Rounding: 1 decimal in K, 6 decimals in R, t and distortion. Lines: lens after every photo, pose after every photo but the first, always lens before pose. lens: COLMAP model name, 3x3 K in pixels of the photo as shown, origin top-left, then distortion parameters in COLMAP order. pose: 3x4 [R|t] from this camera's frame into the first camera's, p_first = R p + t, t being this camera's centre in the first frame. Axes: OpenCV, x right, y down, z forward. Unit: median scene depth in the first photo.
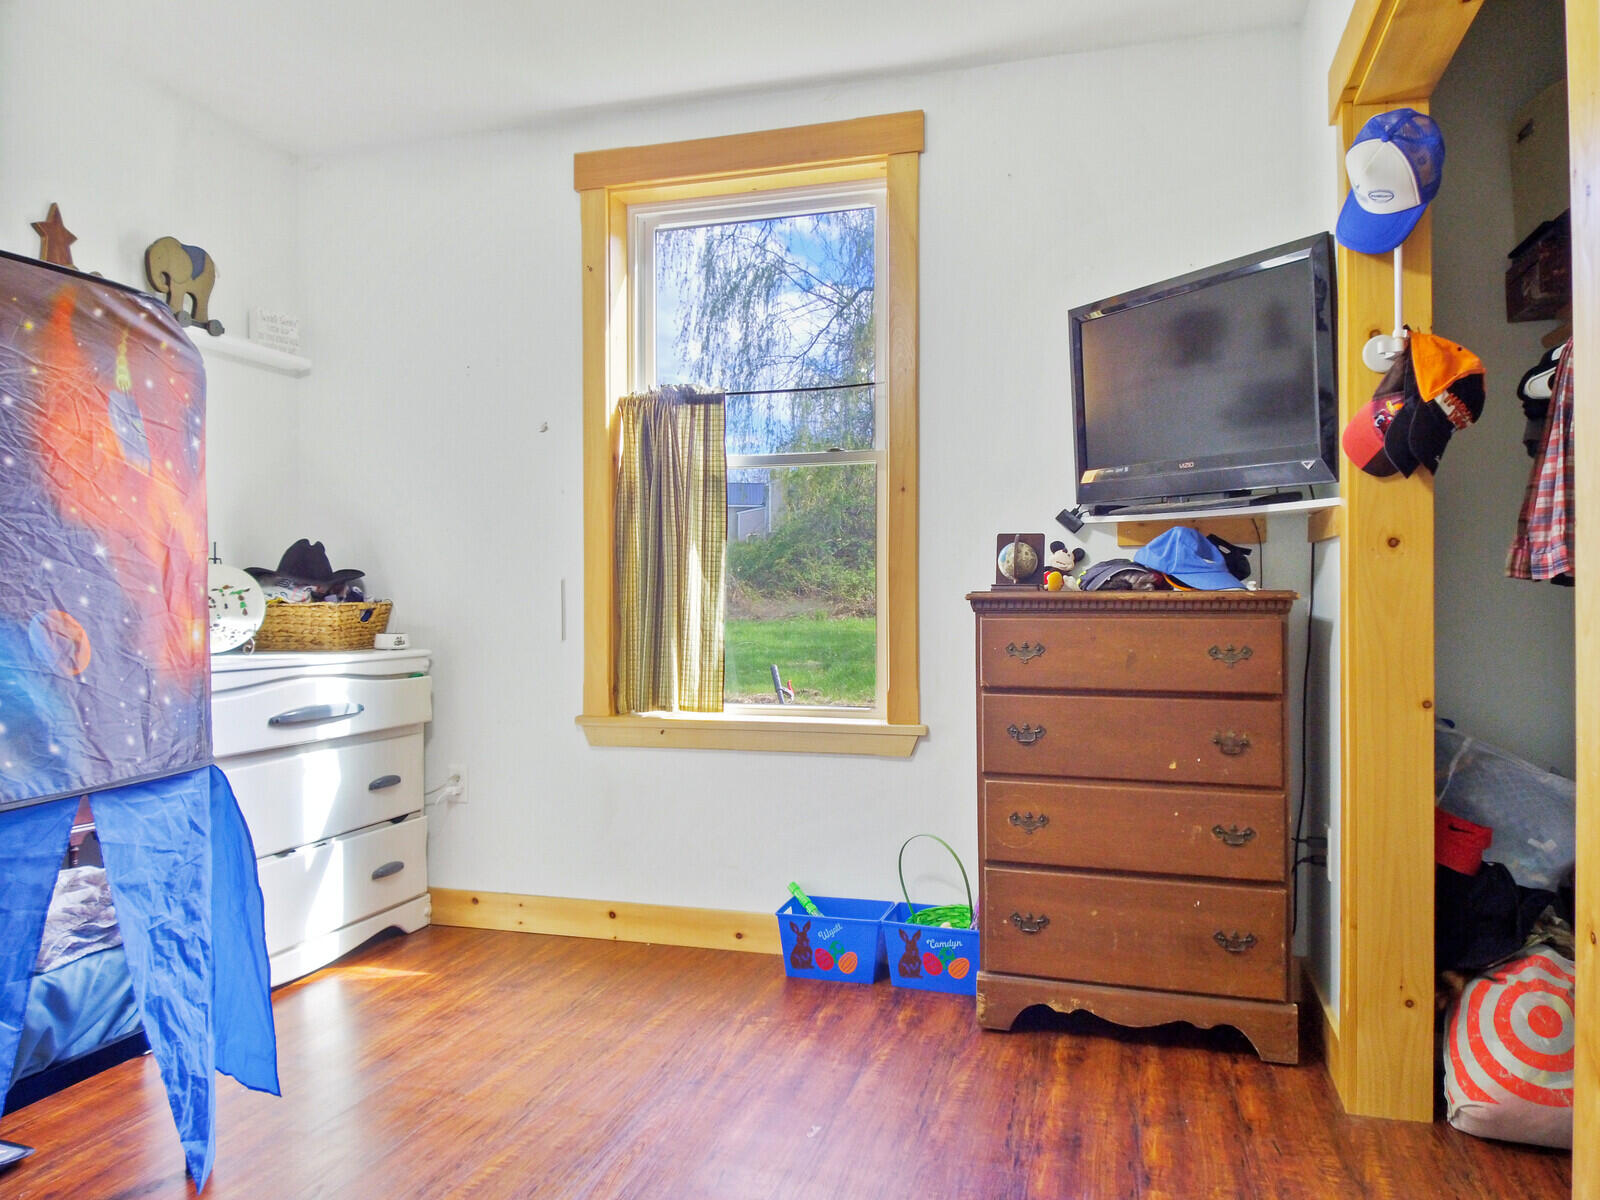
lens RADIAL K [[1114.4, 0, 796.7], [0, 1114.4, 586.8], [0, 0, 1]] dist [0.022815, -0.050258]
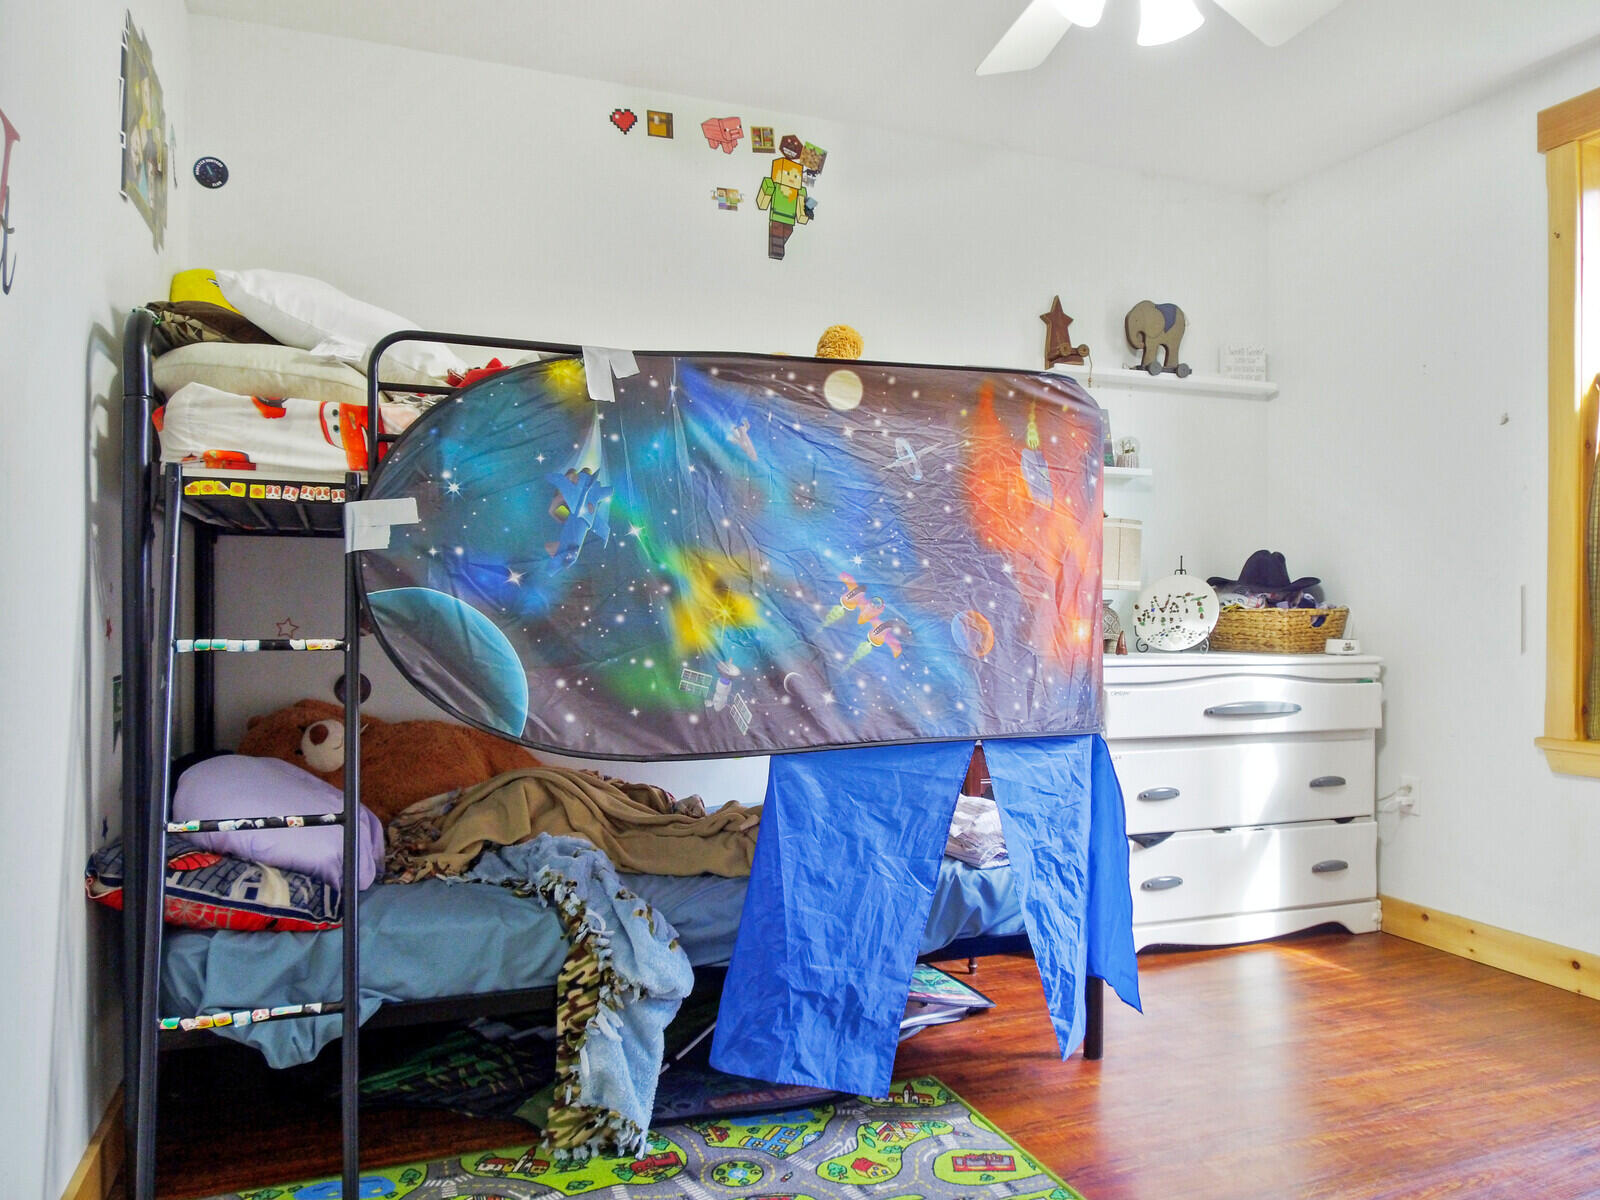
lens RADIAL K [[1122.4, 0, 803.5], [0, 1122.4, 599.9], [0, 0, 1]] dist [0.026578, -0.055254]
pose [[0.603887, 0.002458, -0.797066, 0.191162], [0.001872, 0.999988, 0.004502, 0.000146], [0.797068, -0.004211, 0.603875, -0.022096]]
